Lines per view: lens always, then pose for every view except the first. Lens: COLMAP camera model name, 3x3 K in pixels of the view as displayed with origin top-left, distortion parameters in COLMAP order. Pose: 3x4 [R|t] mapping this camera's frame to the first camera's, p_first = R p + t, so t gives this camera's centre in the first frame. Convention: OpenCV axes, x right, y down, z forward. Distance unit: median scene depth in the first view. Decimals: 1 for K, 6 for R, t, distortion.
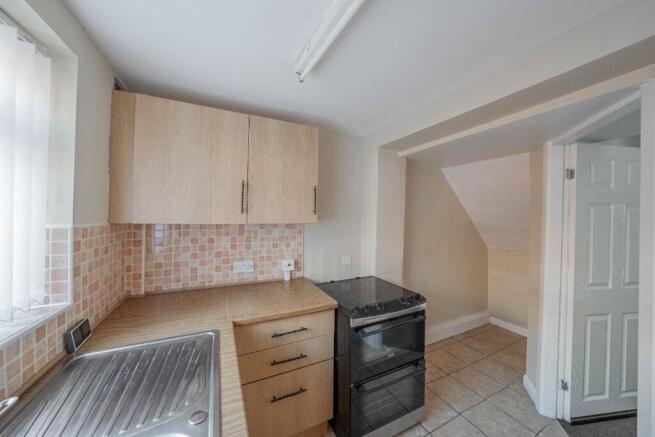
lens RADIAL K [[222.4, 0, 325.0], [0, 222.4, 216.2], [0, 0, 1]] dist [-0.016253, 0.000057]
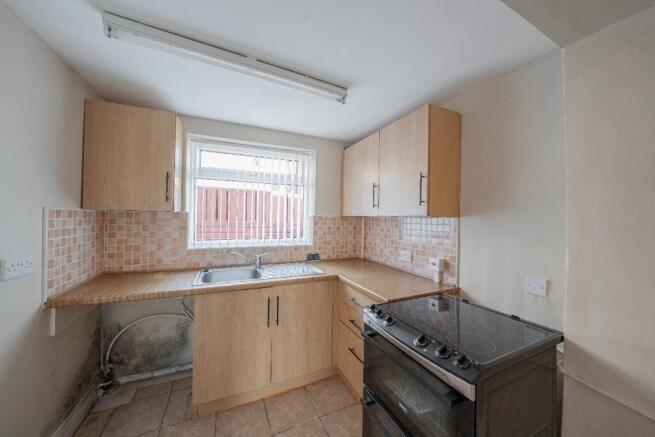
lens RADIAL K [[222.4, 0, 327.4], [0, 222.4, 217.7], [0, 0, 1]] dist [-0.016253, 0.000057]
pose [[-0.004316, -0.016305, -0.999858, 0.818774], [-0.020352, 0.999661, -0.016214, 0.062333], [0.999784, 0.020279, -0.004647, 0.639462]]
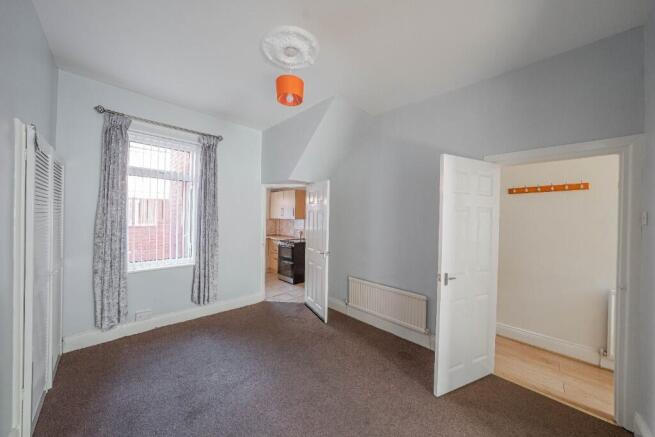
lens RADIAL K [[222.4, 0, 326.6], [0, 222.4, 216.7], [0, 0, 1]] dist [-0.016253, 0.000057]
pose [[0.348816, -0.008497, -0.937153, 3.013103], [-0.010516, 0.999860, -0.012979, 0.035399], [0.937132, 0.014383, 0.348678, 0.342720]]
